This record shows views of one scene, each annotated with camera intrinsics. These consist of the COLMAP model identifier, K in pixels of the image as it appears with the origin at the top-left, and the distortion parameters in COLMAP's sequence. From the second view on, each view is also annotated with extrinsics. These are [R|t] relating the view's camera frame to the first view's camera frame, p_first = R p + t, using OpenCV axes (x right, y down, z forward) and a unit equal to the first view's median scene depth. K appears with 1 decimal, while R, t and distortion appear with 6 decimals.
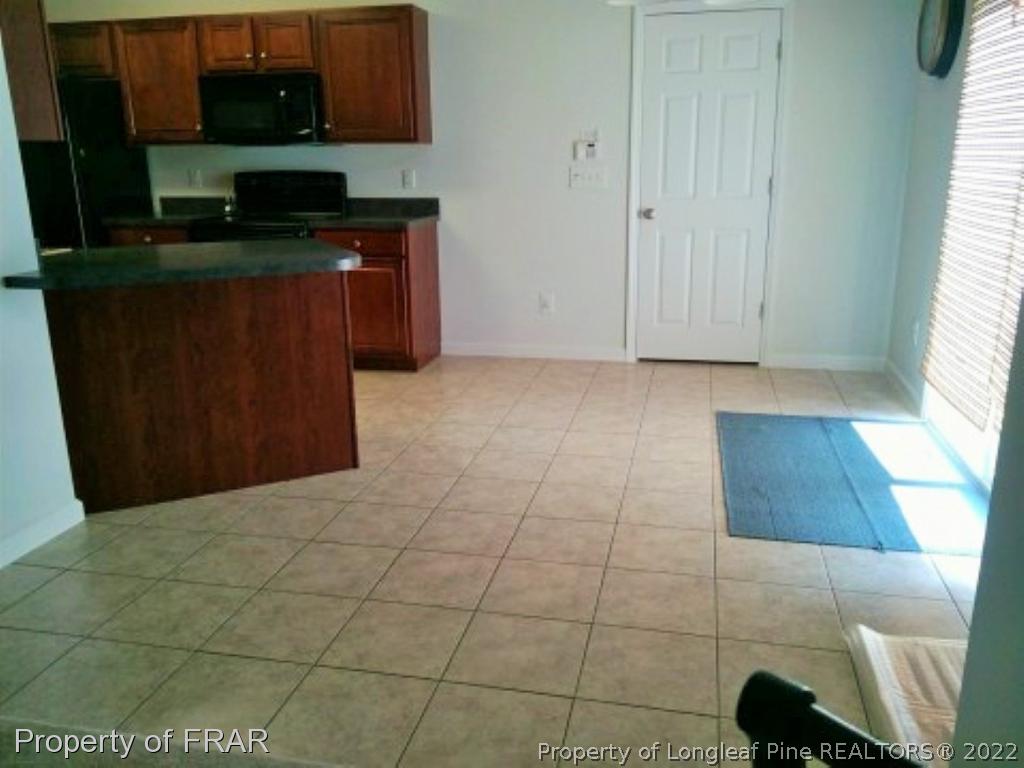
lens RADIAL K [[846.1, 0, 512.0], [0, 846.1, 384.0], [0, 0, 1]] dist [0.093051, -0.156233]
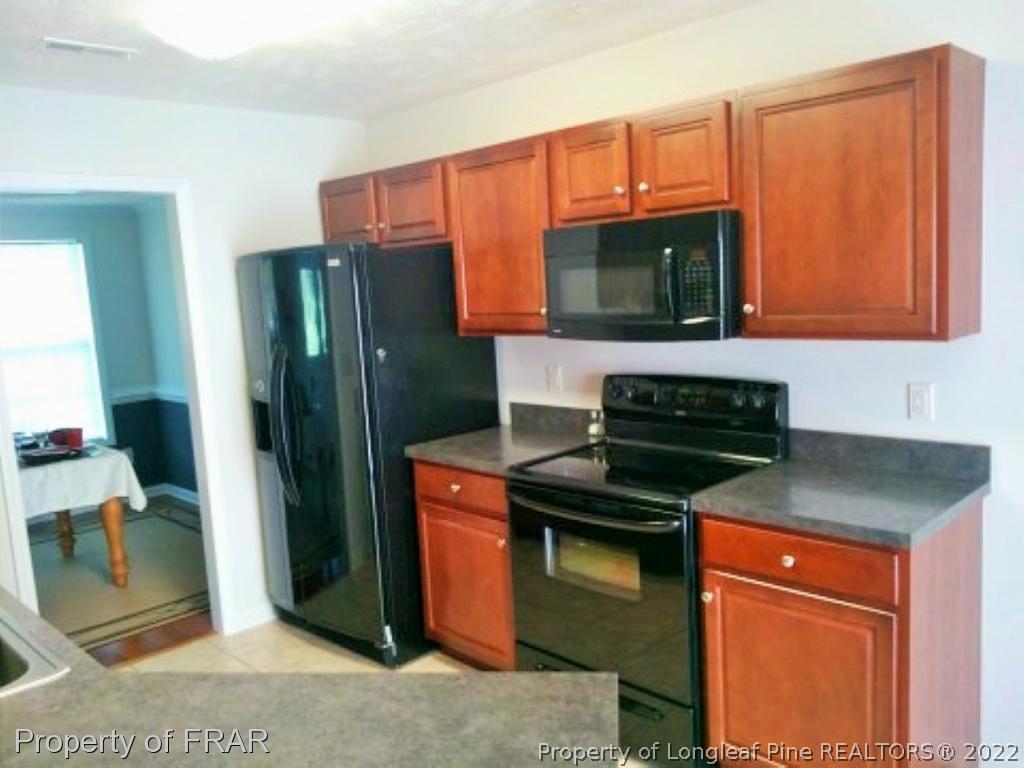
lens RADIAL K [[846.1, 0, 512.0], [0, 846.1, 384.0], [0, 0, 1]] dist [0.093051, -0.156233]
pose [[0.843971, 0.032778, -0.535386, -0.061375], [-0.097717, 0.990824, -0.093378, -0.194741], [0.527413, 0.131124, 0.839430, 0.503166]]
